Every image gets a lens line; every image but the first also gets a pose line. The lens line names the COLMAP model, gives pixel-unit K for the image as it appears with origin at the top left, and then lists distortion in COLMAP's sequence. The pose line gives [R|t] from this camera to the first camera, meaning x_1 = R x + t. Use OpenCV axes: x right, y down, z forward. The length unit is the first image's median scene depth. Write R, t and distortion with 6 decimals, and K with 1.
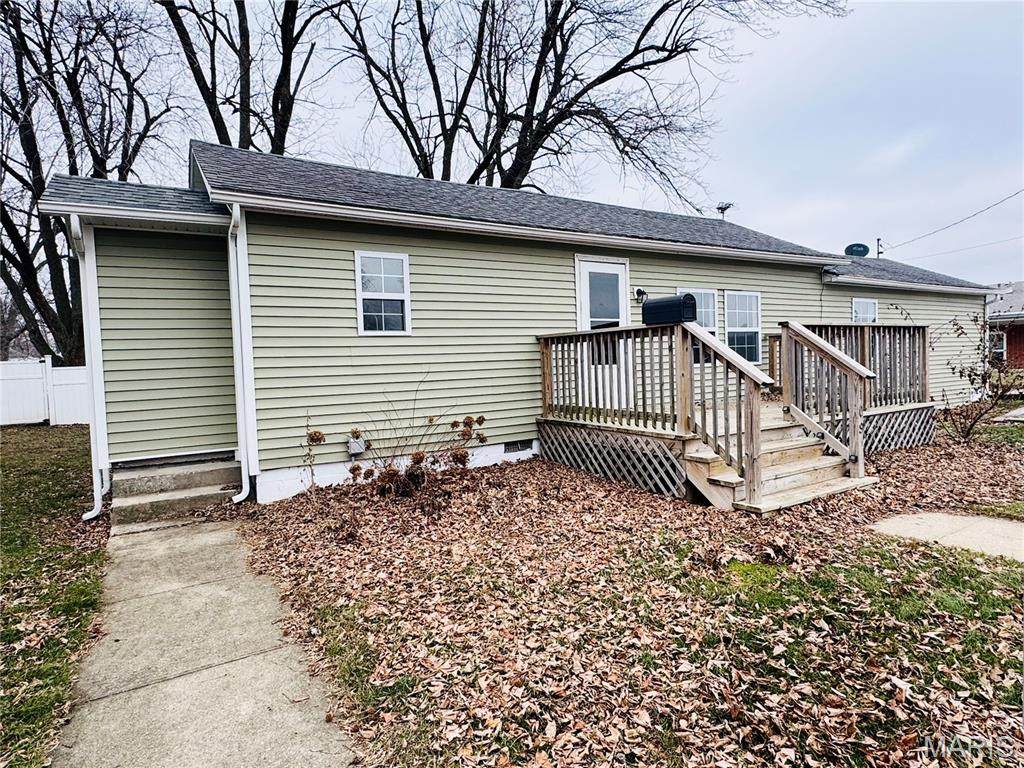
lens RADIAL K [[576.3, 0, 512.0], [0, 576.3, 384.0], [0, 0, 1]] dist [-0.004067, -0.001145]
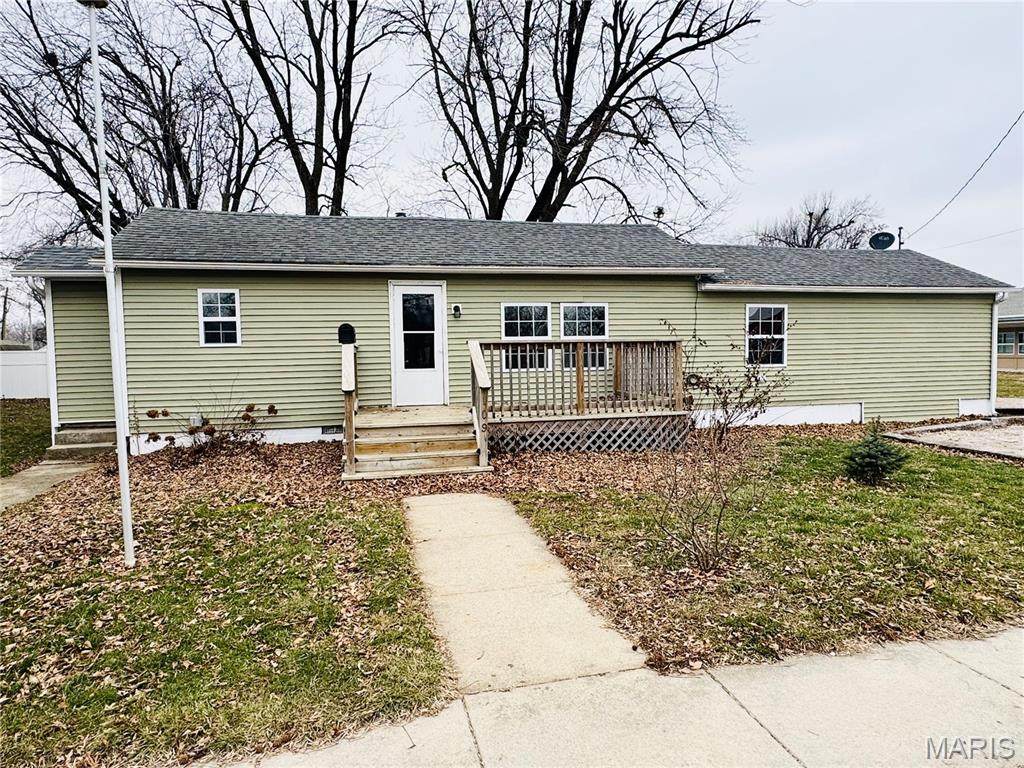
lens RADIAL K [[618.8, 0, 512.0], [0, 618.8, 384.0], [0, 0, 1]] dist [-0.000625, 0.000463]
pose [[0.949739, 0.032438, -0.311358, 0.785893], [-0.026540, 0.999379, 0.023163, -0.037642], [0.311916, -0.013736, 0.950010, -0.199852]]
